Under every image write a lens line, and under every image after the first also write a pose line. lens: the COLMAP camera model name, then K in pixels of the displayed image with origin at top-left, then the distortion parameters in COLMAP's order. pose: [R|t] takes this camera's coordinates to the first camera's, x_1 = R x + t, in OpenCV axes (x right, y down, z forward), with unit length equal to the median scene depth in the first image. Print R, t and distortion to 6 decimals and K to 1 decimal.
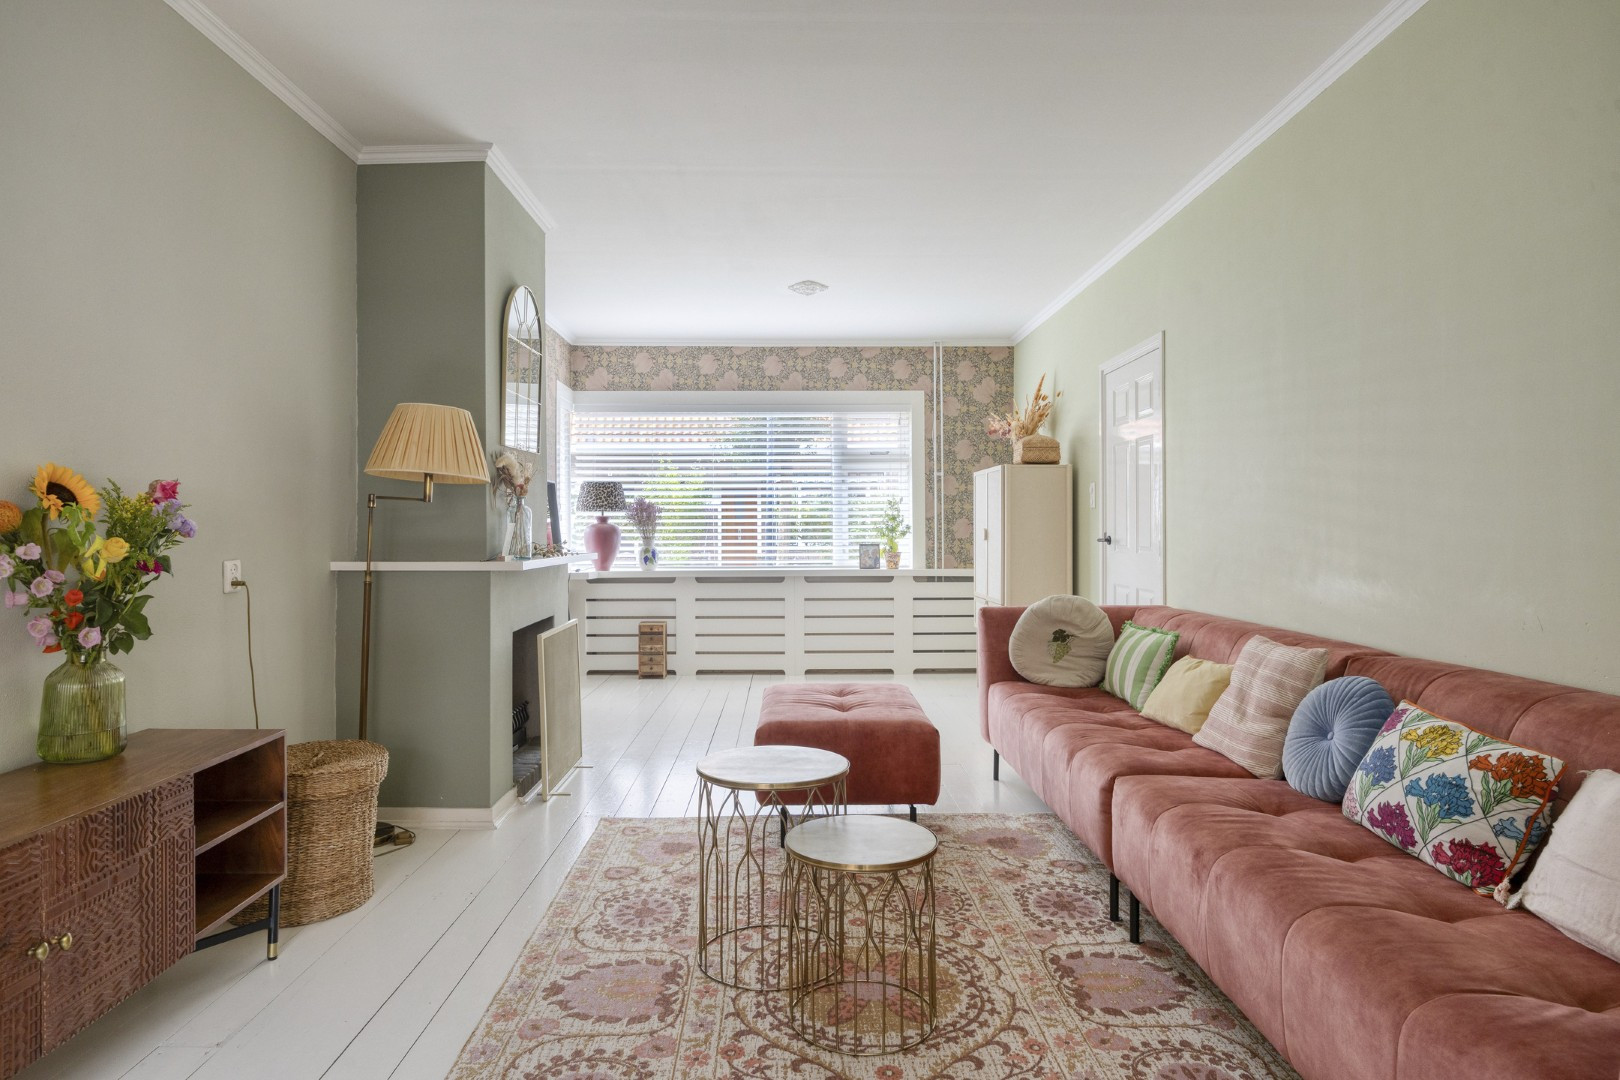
lens RADIAL K [[939.6, 0, 810.0], [0, 939.6, 540.0], [0, 0, 1]] dist [-0.003735, 0.000130]
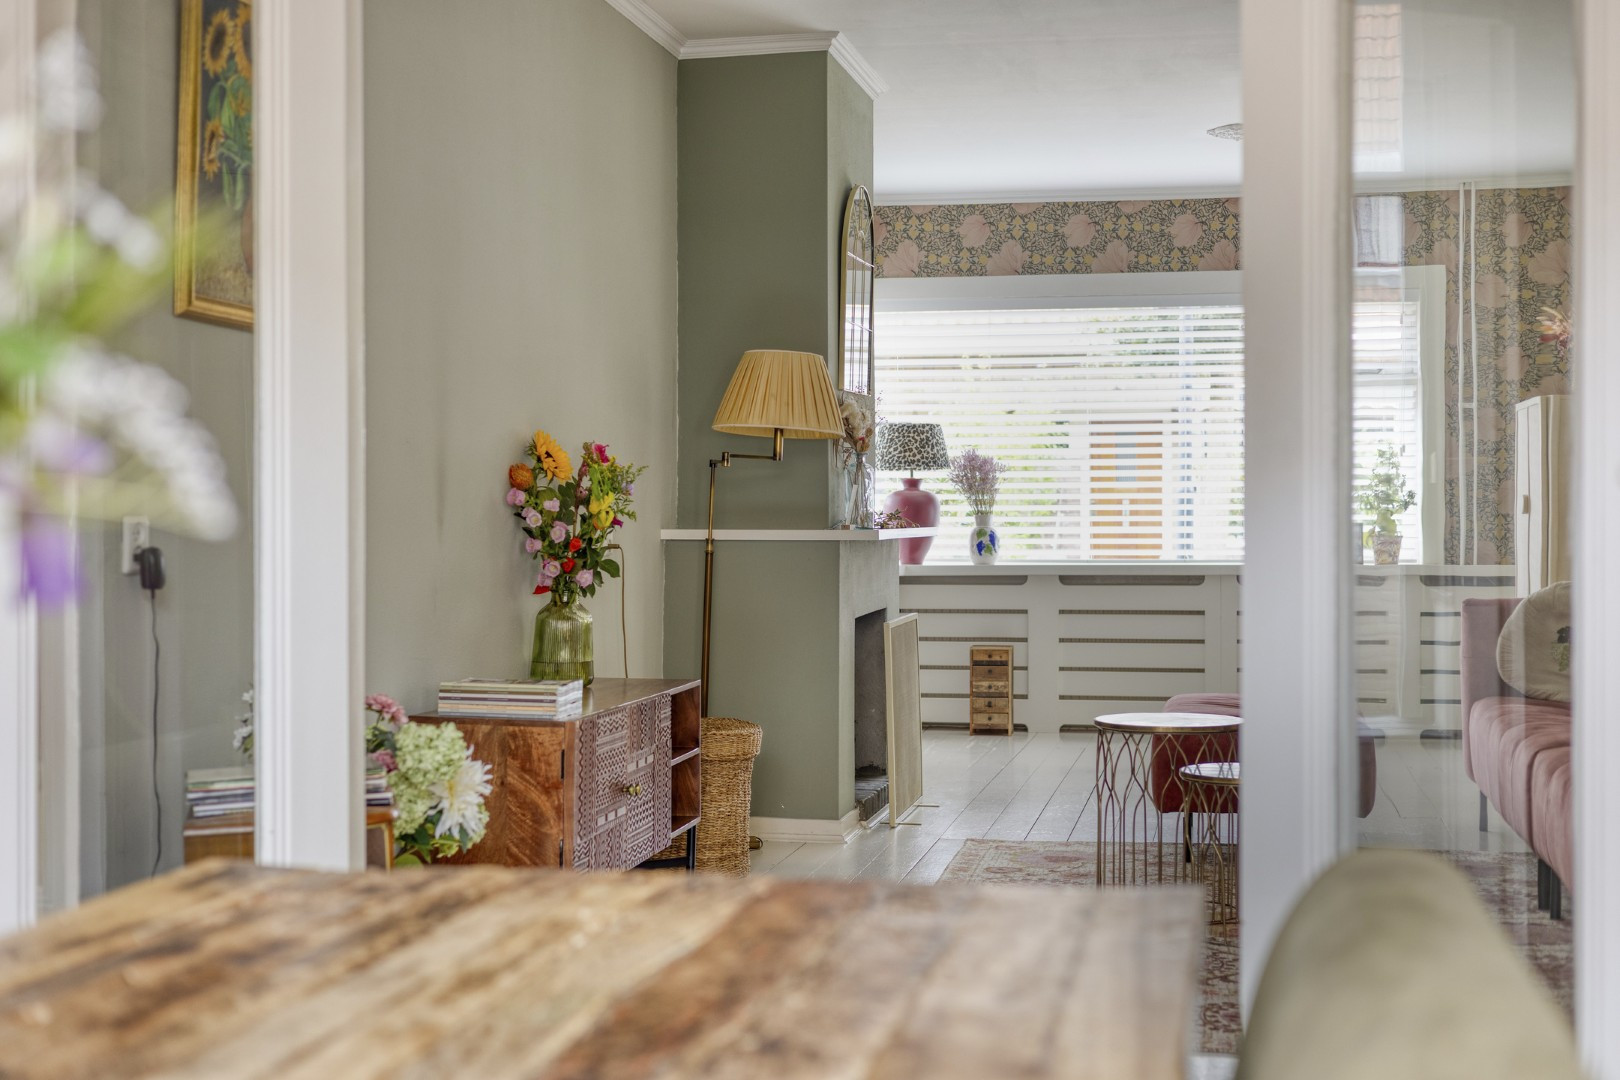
lens RADIAL K [[2439.0, 0, 810.0], [0, 2439.0, 540.0], [0, 0, 1]] dist [0.011848, 0.002646]
pose [[0.979783, 0.001588, -0.200058, 0.039715], [-0.001933, 0.999997, -0.001528, 0.018809], [0.200055, 0.001884, 0.979783, -0.618072]]
